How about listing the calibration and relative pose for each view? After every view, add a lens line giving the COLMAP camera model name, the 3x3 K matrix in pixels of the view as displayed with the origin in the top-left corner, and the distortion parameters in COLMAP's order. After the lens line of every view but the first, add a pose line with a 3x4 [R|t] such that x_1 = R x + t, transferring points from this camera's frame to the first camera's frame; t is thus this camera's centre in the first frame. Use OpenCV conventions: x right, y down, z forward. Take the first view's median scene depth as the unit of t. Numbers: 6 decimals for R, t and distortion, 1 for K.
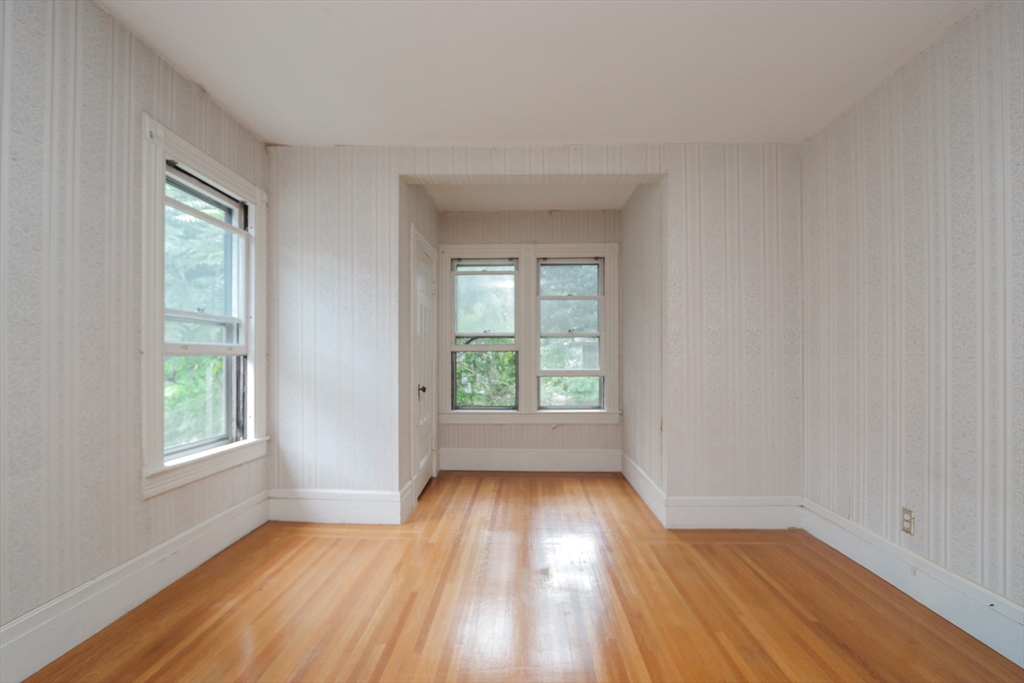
lens RADIAL K [[482.7, 0, 508.3], [0, 482.7, 355.9], [0, 0, 1]] dist [-0.015493, 0.001260]
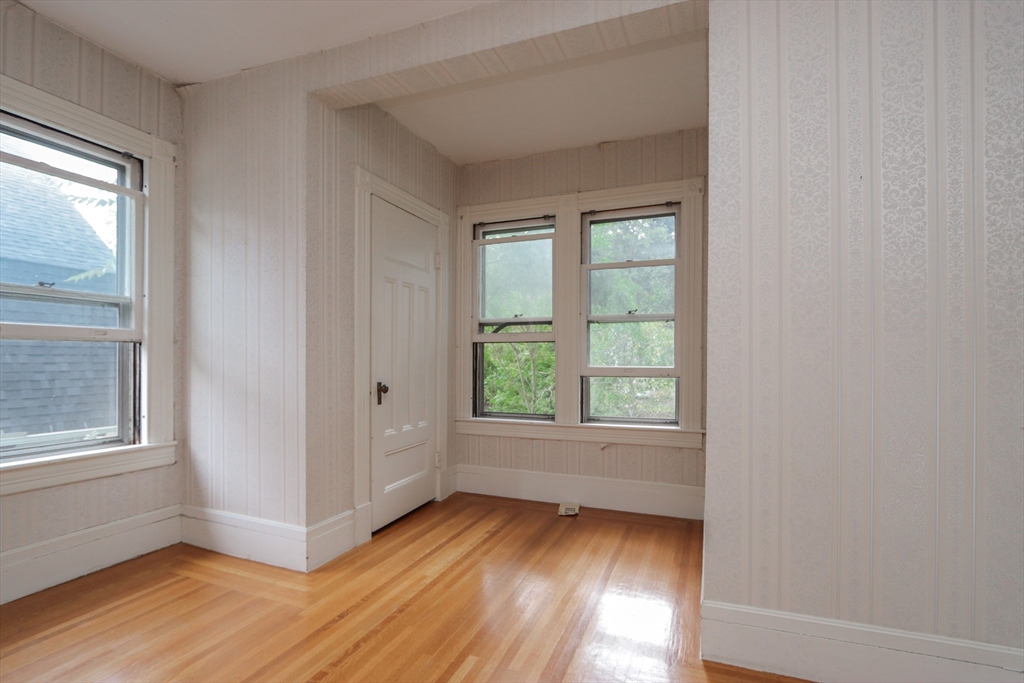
lens RADIAL K [[476.4, 0, 509.0], [0, 476.4, 362.3], [0, 0, 1]] dist [-0.009255, 0.000620]
pose [[0.936046, 0.005554, -0.351834, 0.277829], [-0.002322, 0.999951, 0.009607, 0.020475], [0.351870, -0.008175, 0.936013, 0.384276]]
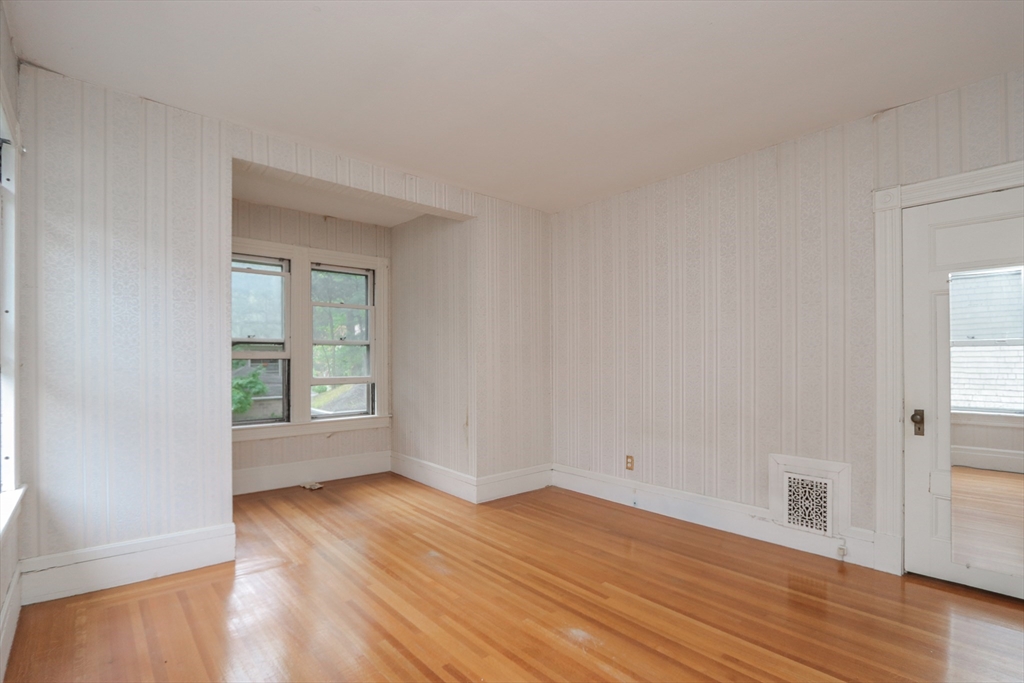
lens RADIAL K [[491.3, 0, 517.4], [0, 491.3, 359.8], [0, 0, 1]] dist [-0.001231, 0.000053]
pose [[0.732399, 0.000726, 0.680876, -0.403054], [0.000406, 0.999999, -0.001504, -0.008643], [-0.680876, 0.001378, 0.732397, 0.001488]]
